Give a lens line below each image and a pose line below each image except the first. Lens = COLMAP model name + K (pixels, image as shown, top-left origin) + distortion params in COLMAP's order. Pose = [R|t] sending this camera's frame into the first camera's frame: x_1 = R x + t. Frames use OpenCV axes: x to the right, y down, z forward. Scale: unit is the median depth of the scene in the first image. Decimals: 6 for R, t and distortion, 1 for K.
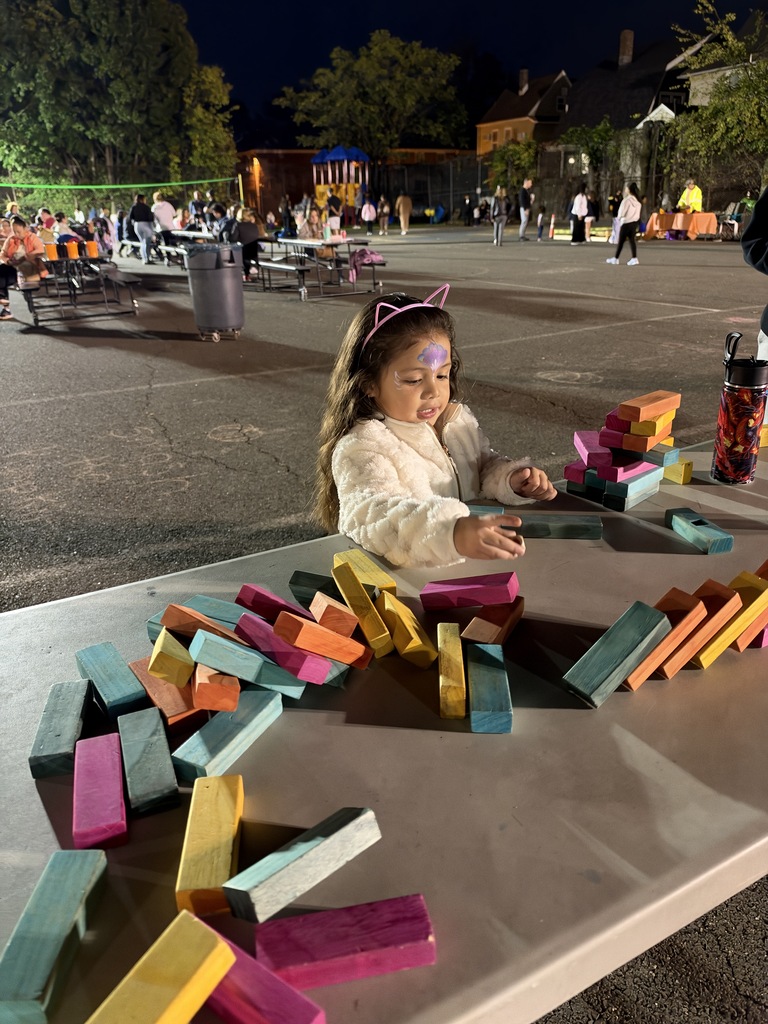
lens RADIAL K [[761.1, 0, 382.3], [0, 761.1, 508.2], [0, 0, 1]] dist [0.078030, -0.039116]
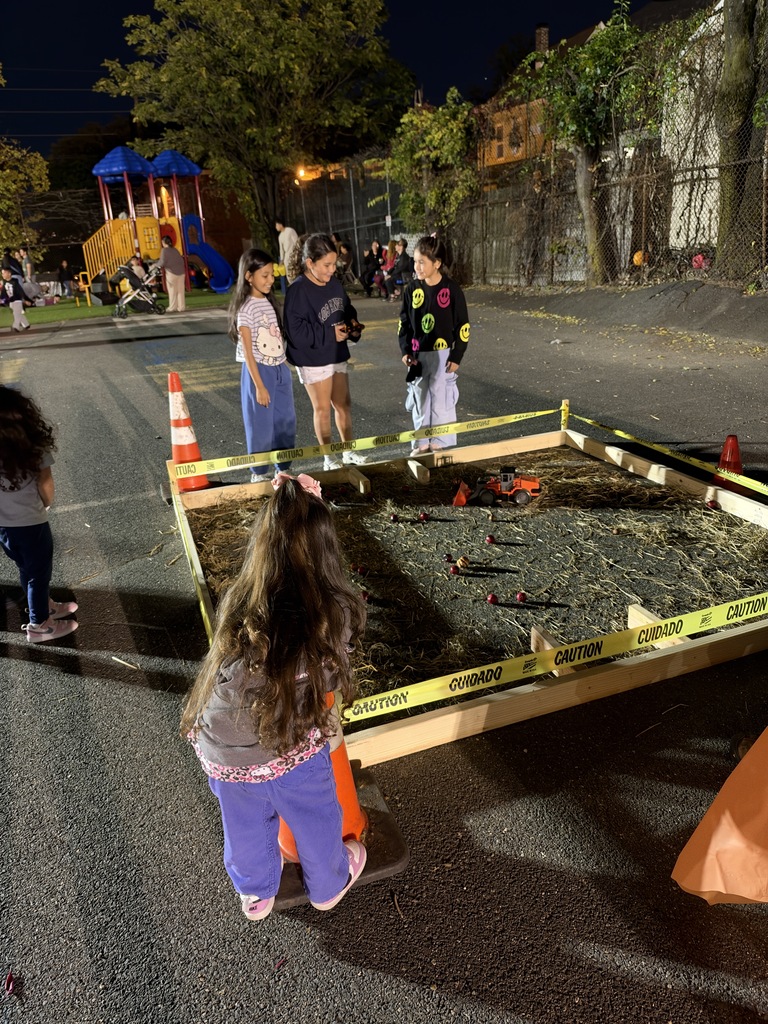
lens RADIAL K [[761.1, 0, 386.9], [0, 761.1, 515.2], [0, 0, 1]] dist [0.078030, -0.039116]
pose [[0.994531, -0.009771, -0.103983, 0.158289], [0.007647, 0.999754, -0.020800, -0.192853], [0.104161, 0.019891, 0.994362, 0.464532]]
